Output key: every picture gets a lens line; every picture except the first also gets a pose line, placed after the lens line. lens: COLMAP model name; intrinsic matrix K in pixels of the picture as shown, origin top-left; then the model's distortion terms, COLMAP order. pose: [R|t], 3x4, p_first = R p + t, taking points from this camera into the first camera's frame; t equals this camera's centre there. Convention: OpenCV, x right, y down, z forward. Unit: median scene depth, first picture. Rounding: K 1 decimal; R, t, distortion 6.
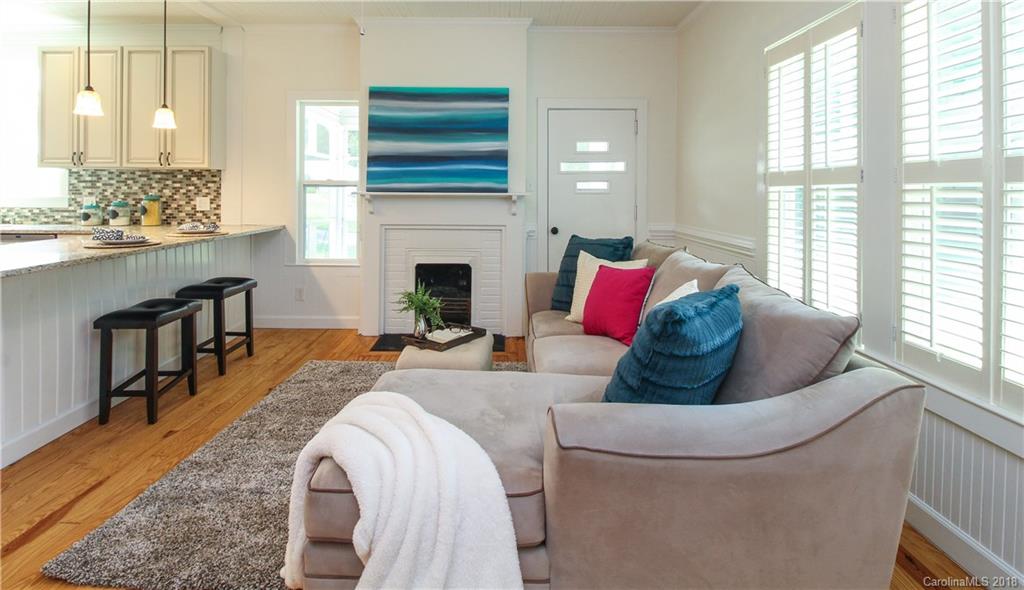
lens RADIAL K [[527.7, 0, 502.2], [0, 527.7, 194.0], [0, 0, 1]] dist [-0.010269, -0.008480]
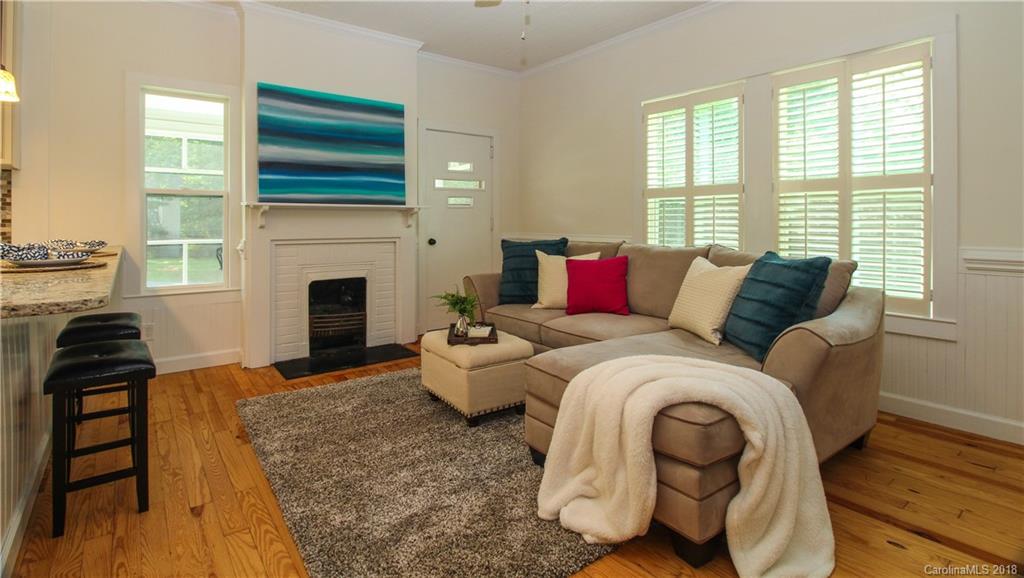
lens RADIAL K [[490.3, 0, 498.6], [0, 490.3, 223.5], [0, 0, 1]] dist [-0.016993, -0.001463]
pose [[0.807750, -0.010312, 0.589434, -0.400736], [0.007434, 0.999946, 0.007306, 0.026507], [-0.589478, -0.001519, 0.807783, 0.108901]]
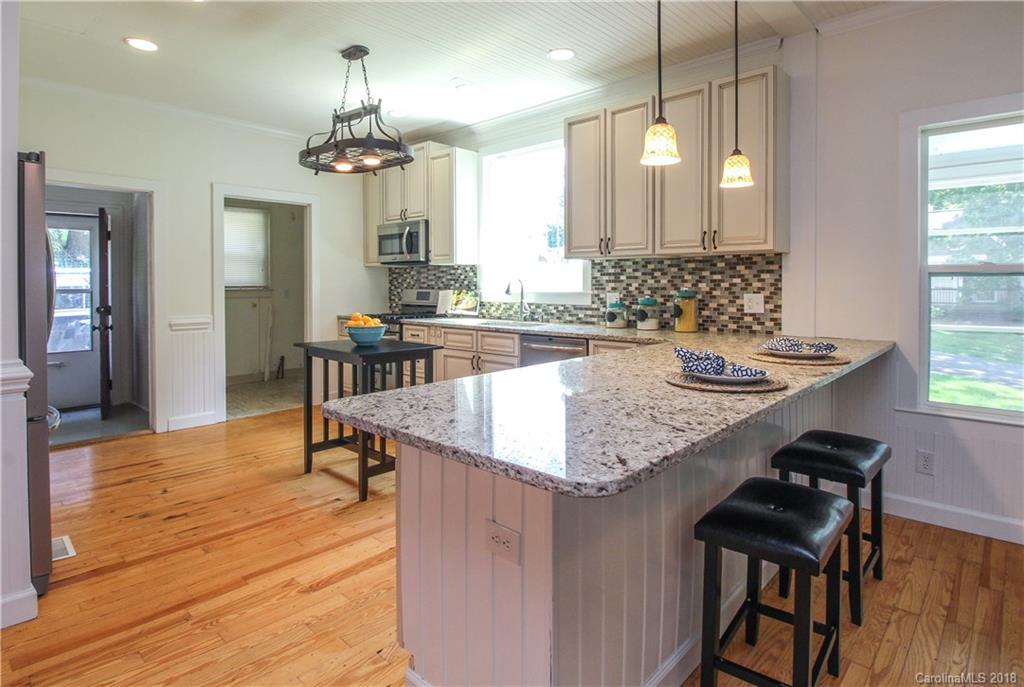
lens RADIAL K [[542.5, 0, 513.5], [0, 542.5, 292.2], [0, 0, 1]] dist [-0.020048, 0.002789]
pose [[0.718378, 0.003396, -0.695644, -0.310816], [0.003310, 0.999960, 0.008300, -0.003092], [0.695645, -0.008266, 0.718338, 0.276350]]
